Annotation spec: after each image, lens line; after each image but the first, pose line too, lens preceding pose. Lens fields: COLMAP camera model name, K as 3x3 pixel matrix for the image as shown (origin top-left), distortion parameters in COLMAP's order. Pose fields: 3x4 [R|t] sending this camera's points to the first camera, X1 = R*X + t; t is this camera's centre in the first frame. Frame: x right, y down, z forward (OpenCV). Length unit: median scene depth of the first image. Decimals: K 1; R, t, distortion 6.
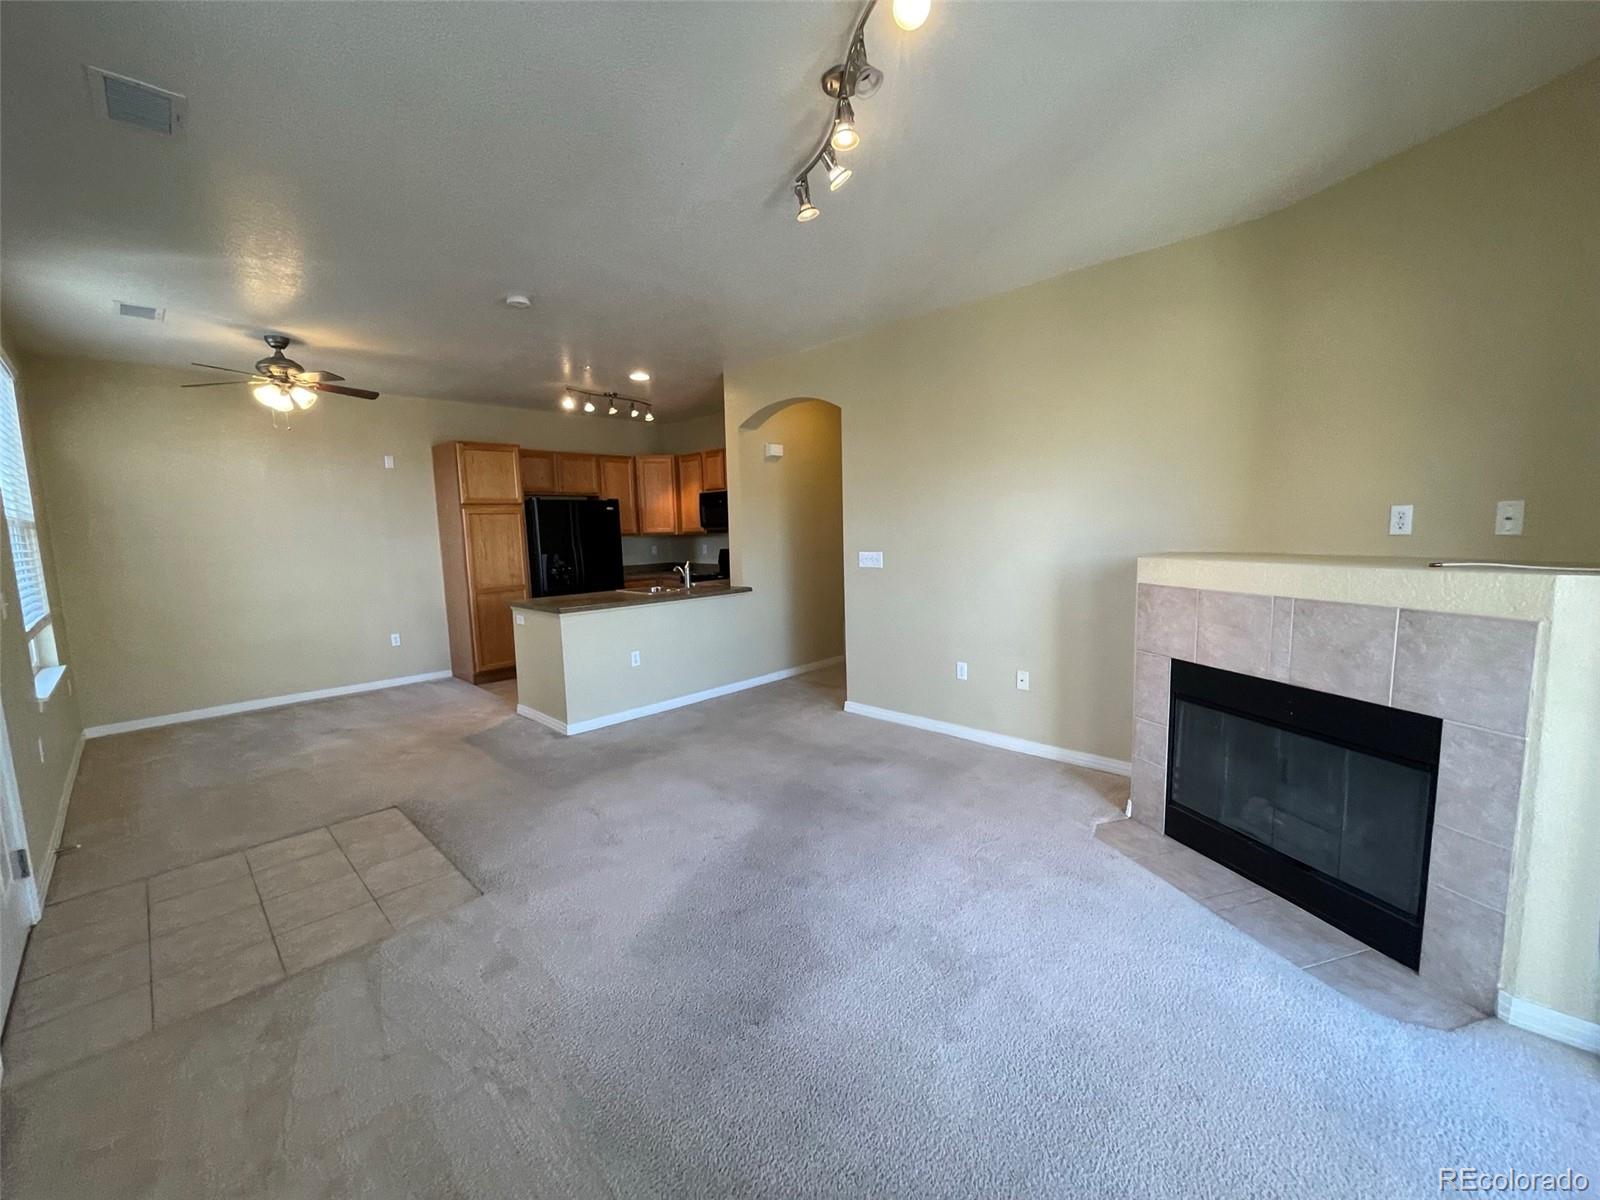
lens RADIAL K [[643.8, 0, 789.0], [0, 643.8, 600.7], [0, 0, 1]] dist [-0.001604, 0.001159]
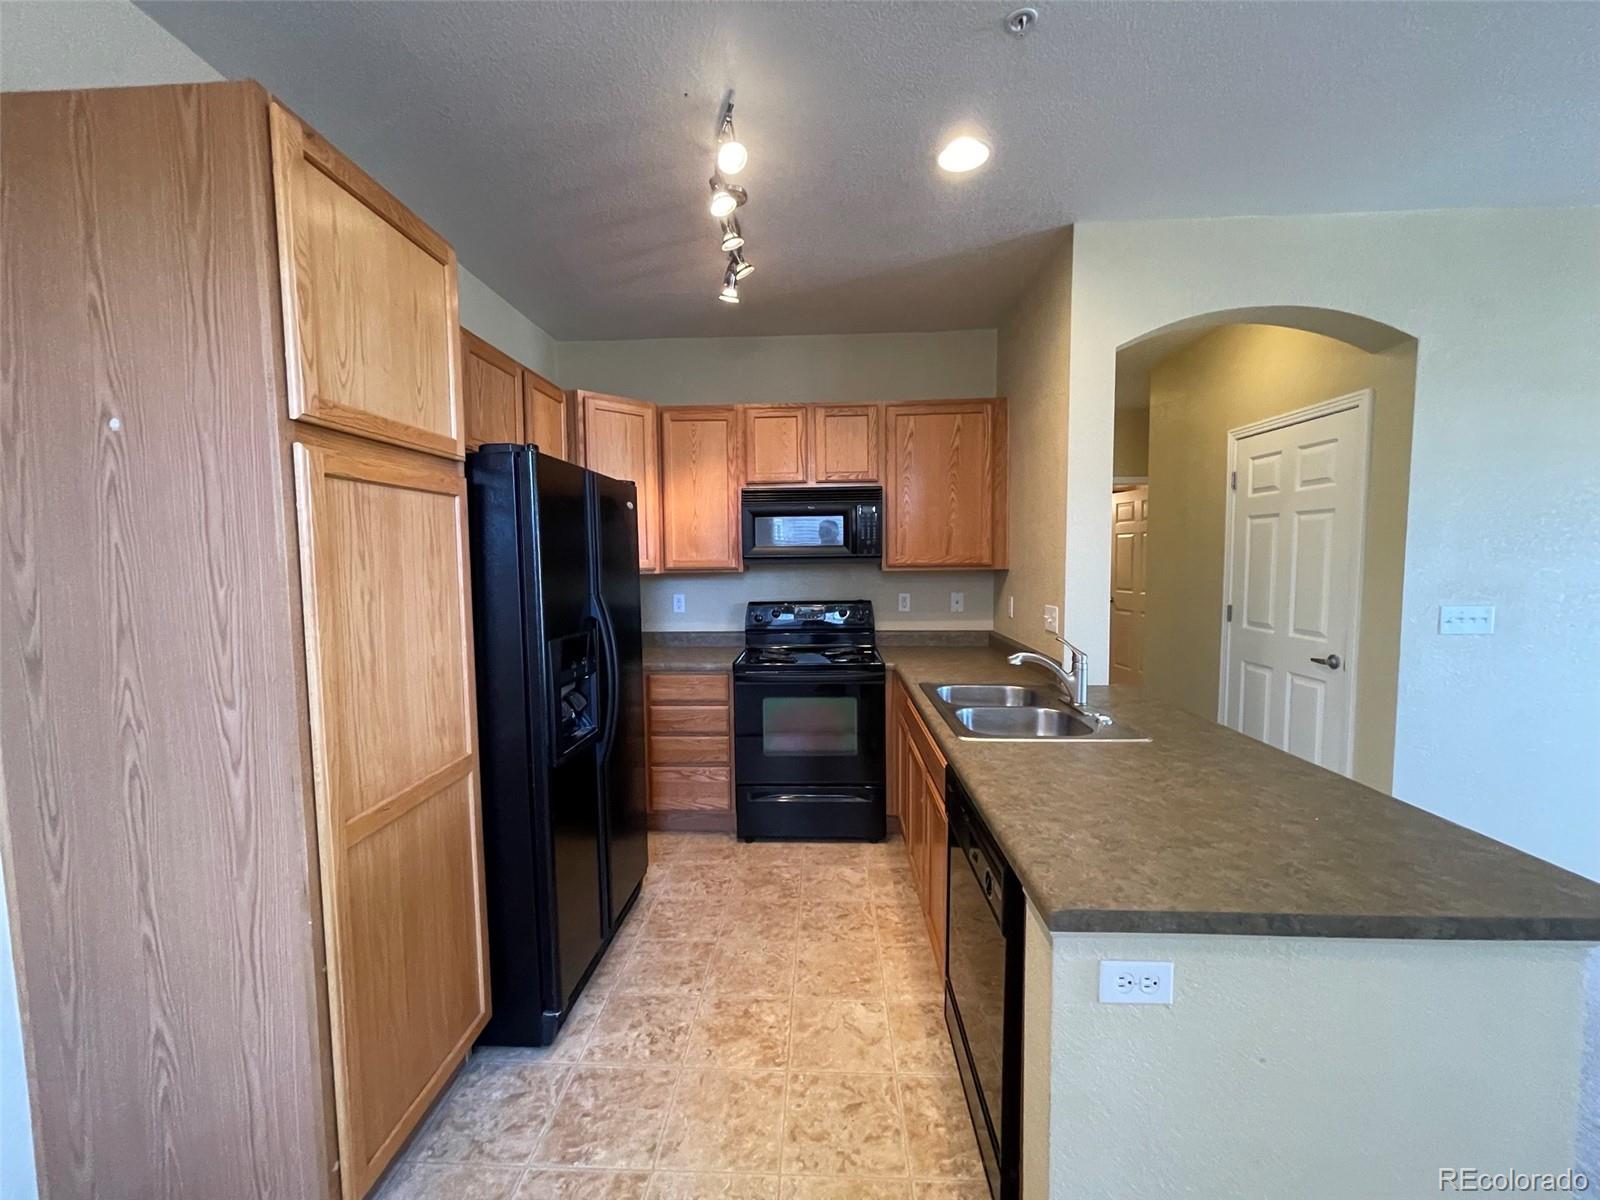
lens RADIAL K [[643.8, 0, 795.7], [0, 643.8, 602.2], [0, 0, 1]] dist [-0.001604, 0.001159]
pose [[0.747657, -0.026848, 0.663542, -0.568802], [0.065456, 0.997296, -0.033402, -0.083408], [-0.660851, 0.068406, 0.747393, 0.814382]]
